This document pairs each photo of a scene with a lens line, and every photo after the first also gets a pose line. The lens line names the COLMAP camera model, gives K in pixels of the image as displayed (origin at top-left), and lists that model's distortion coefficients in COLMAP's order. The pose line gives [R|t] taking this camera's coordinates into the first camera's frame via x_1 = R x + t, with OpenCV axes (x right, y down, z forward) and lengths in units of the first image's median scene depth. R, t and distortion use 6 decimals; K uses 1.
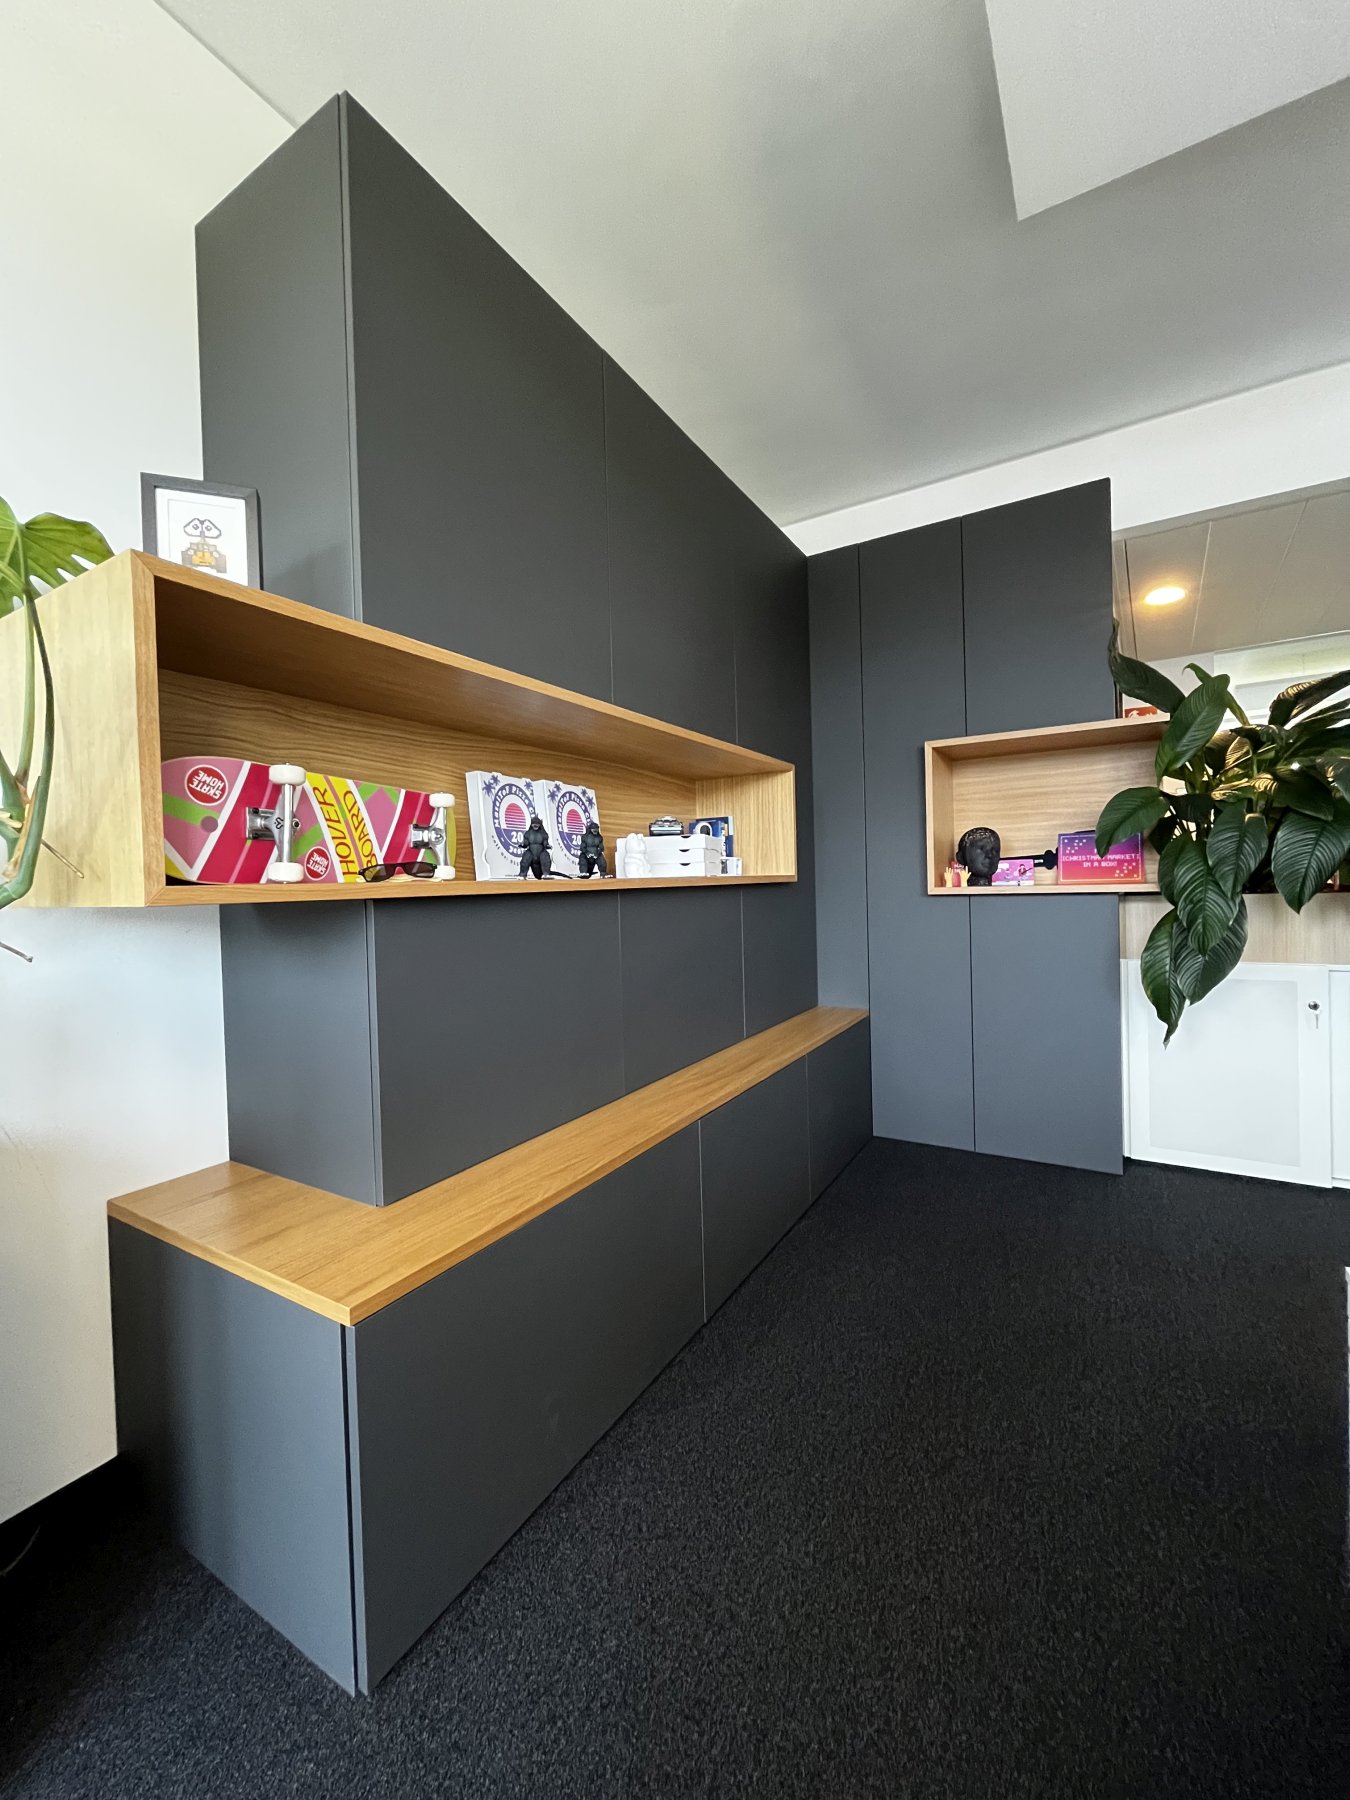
lens RADIAL K [[722.2, 0, 676.2], [0, 722.2, 893.9], [0, 0, 1]] dist [-0.000805, -0.000021]
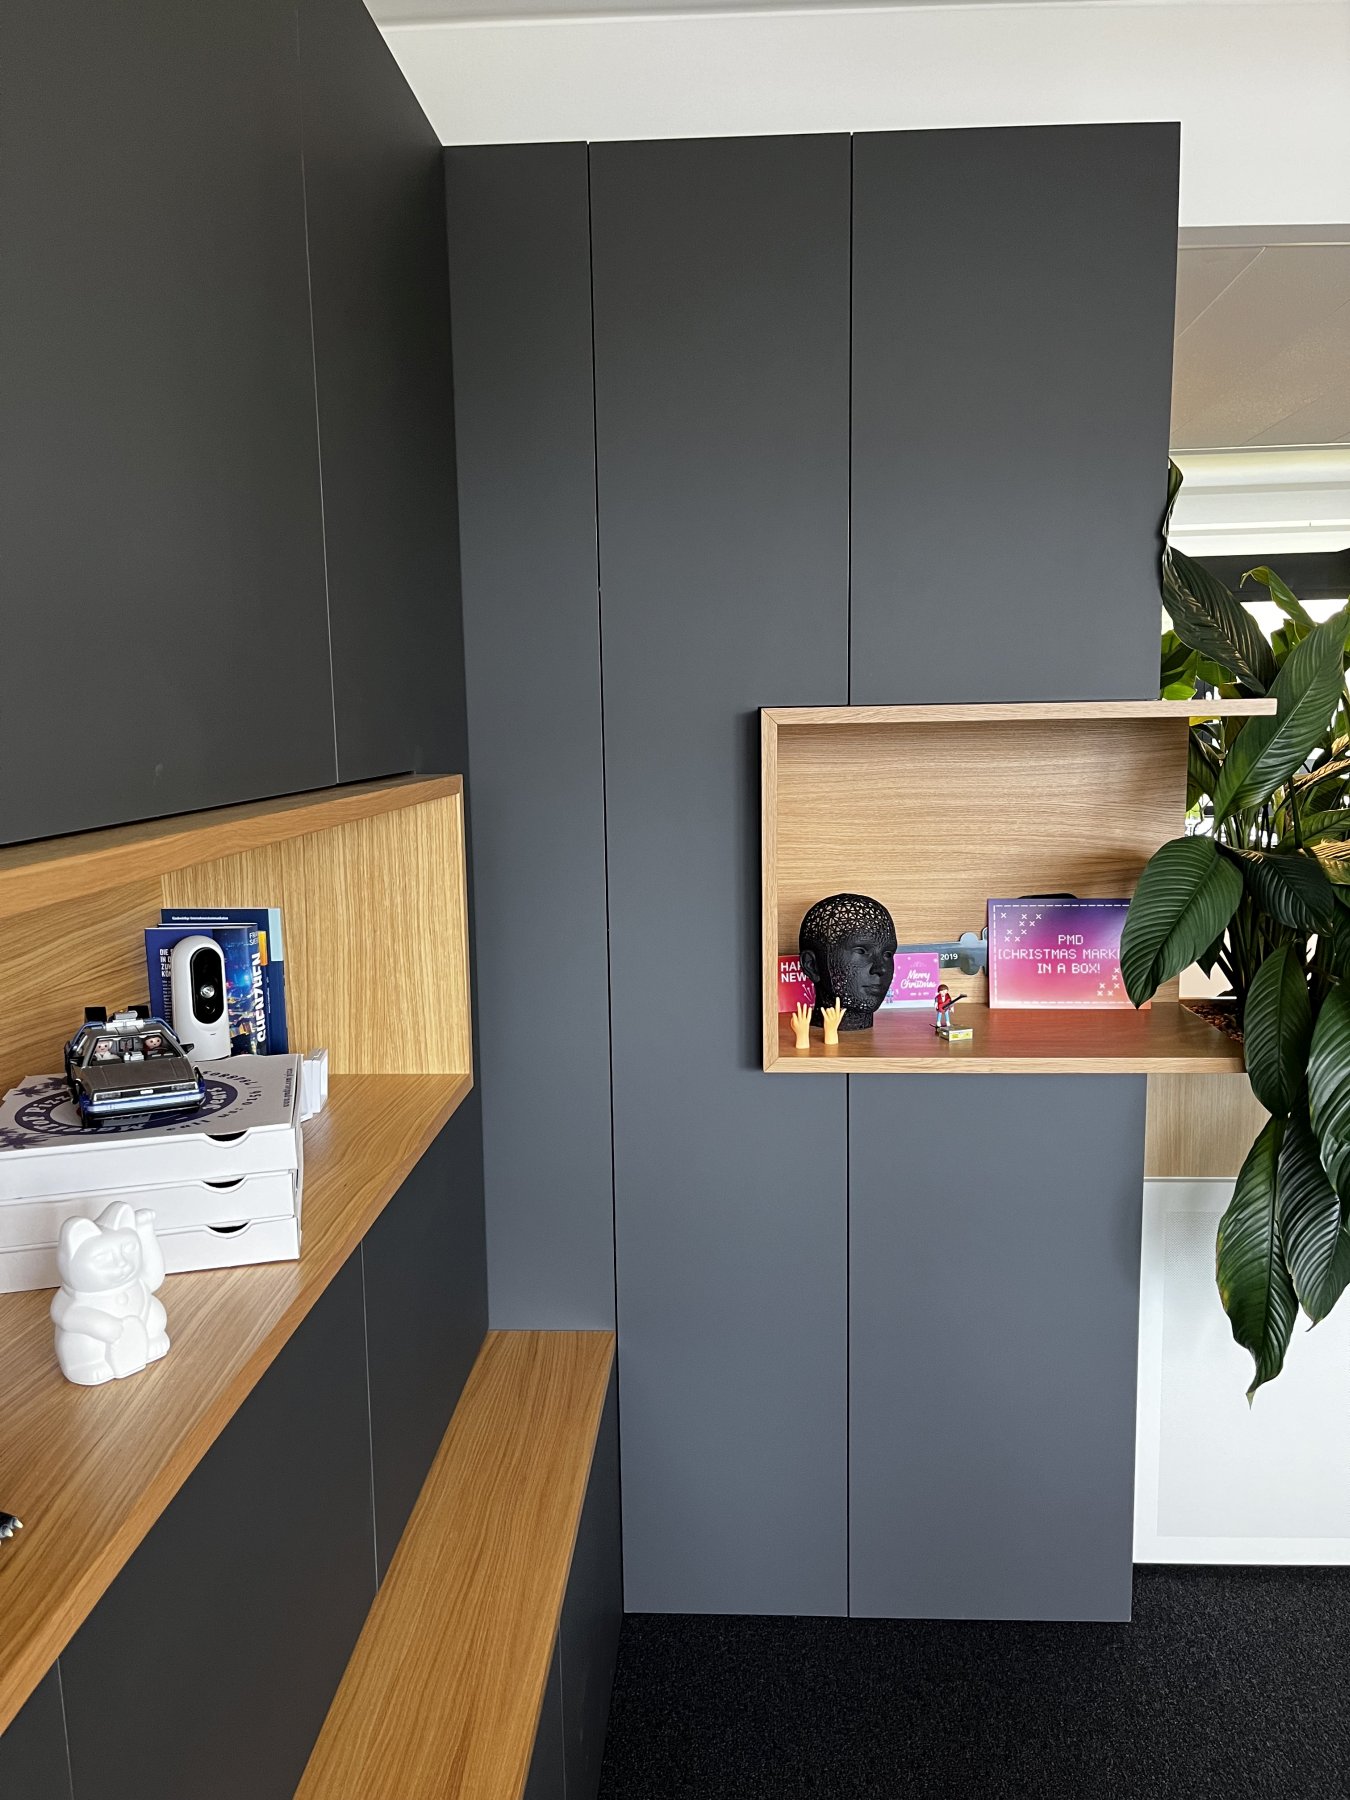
lens RADIAL K [[1360.5, 0, 678.7], [0, 1360.5, 908.9], [0, 0, 1]] dist [0.085961, -0.143018]
pose [[0.880785, -0.054434, 0.470378, -0.097884], [0.000992, 0.993580, 0.113125, -0.277123], [-0.473516, -0.099172, 0.875184, 0.503883]]
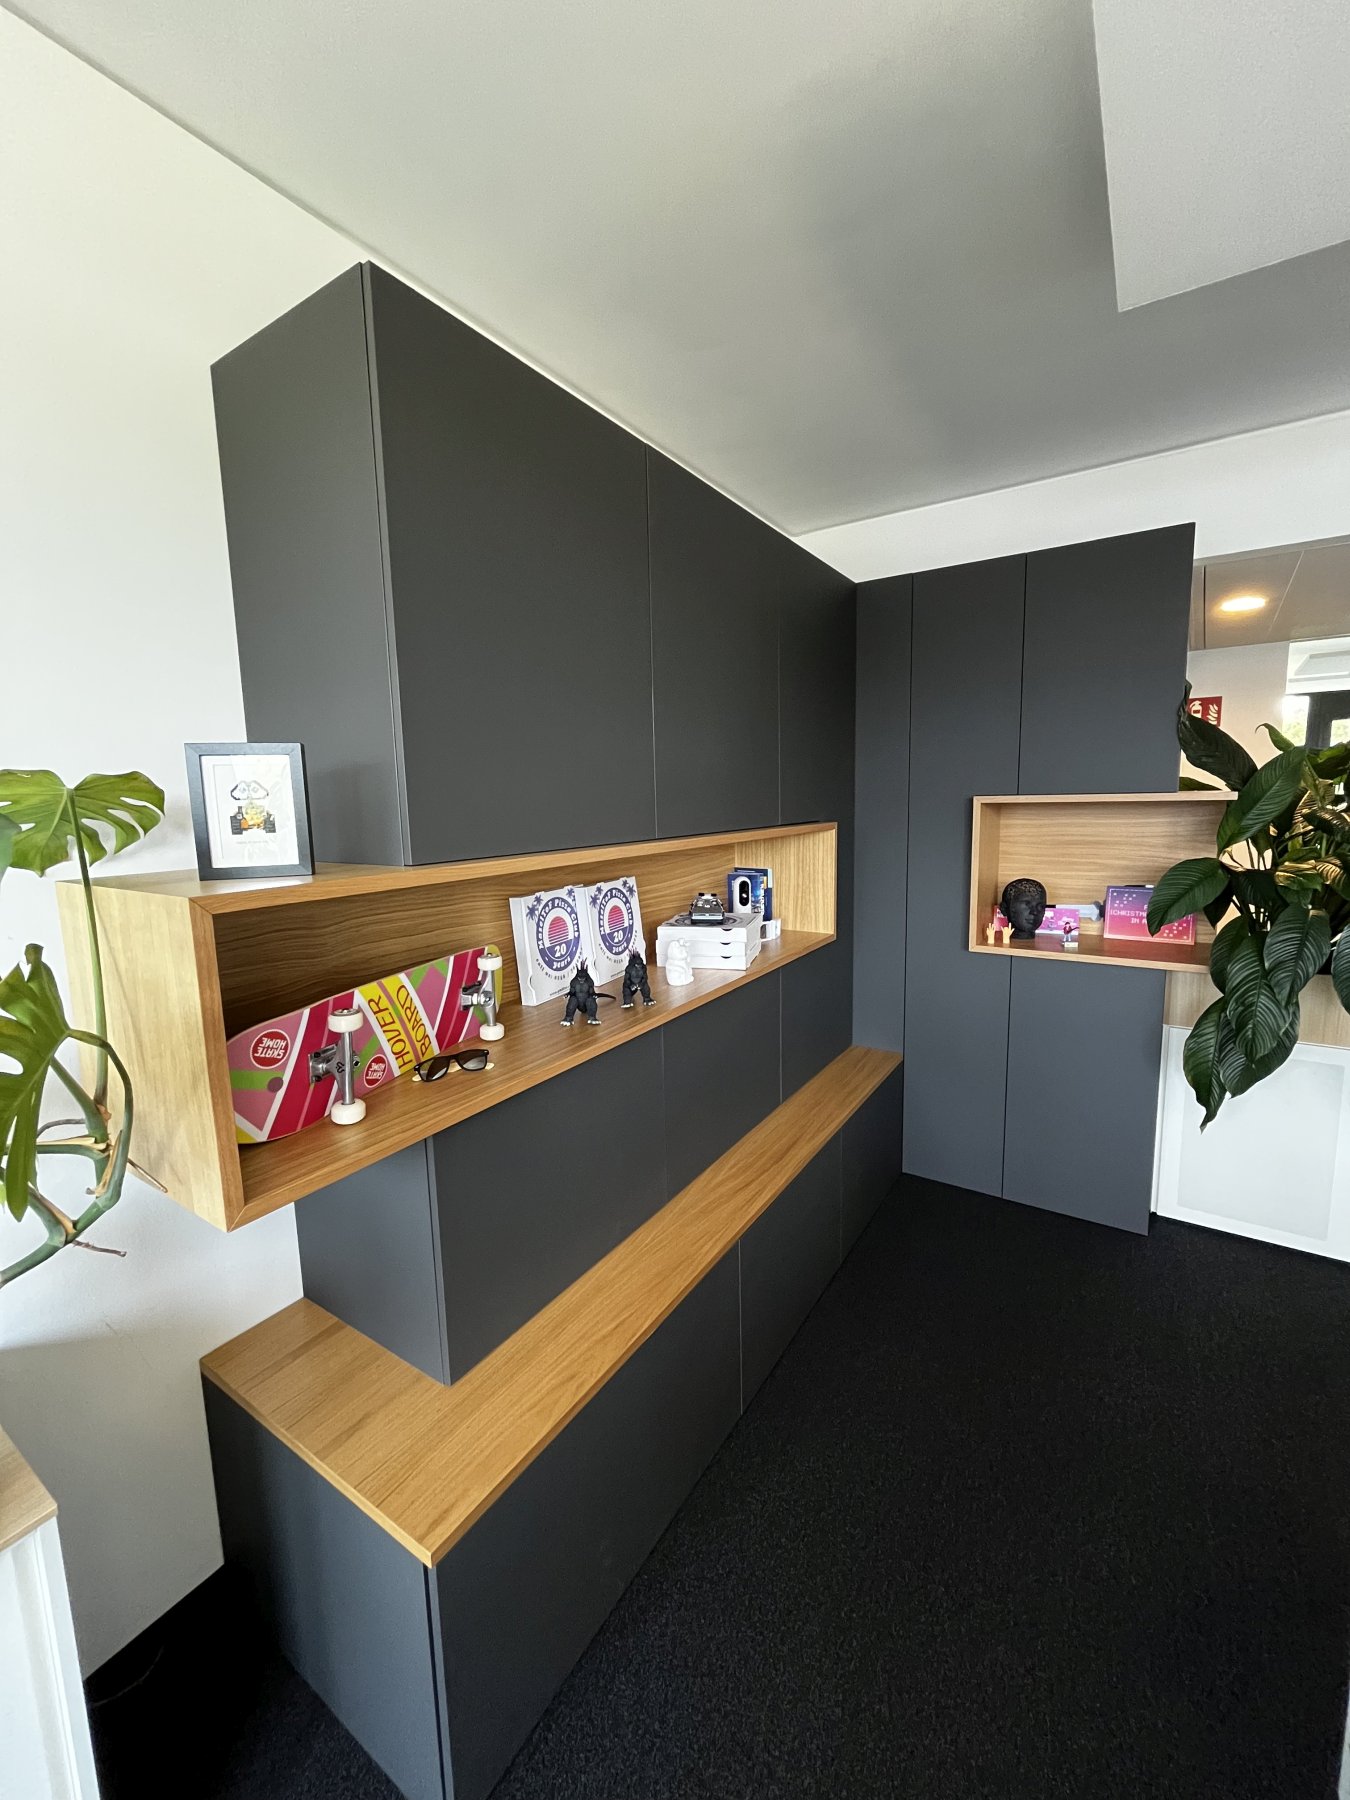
lens RADIAL K [[721.6, 0, 677.7], [0, 721.6, 893.3], [0, 0, 1]] dist [-0.000442, -0.000179]
pose [[0.999283, 0.008860, -0.036821, -0.021672], [-0.004474, 0.993061, 0.117518, -0.289238], [0.037607, -0.117269, 0.992388, 0.018266]]
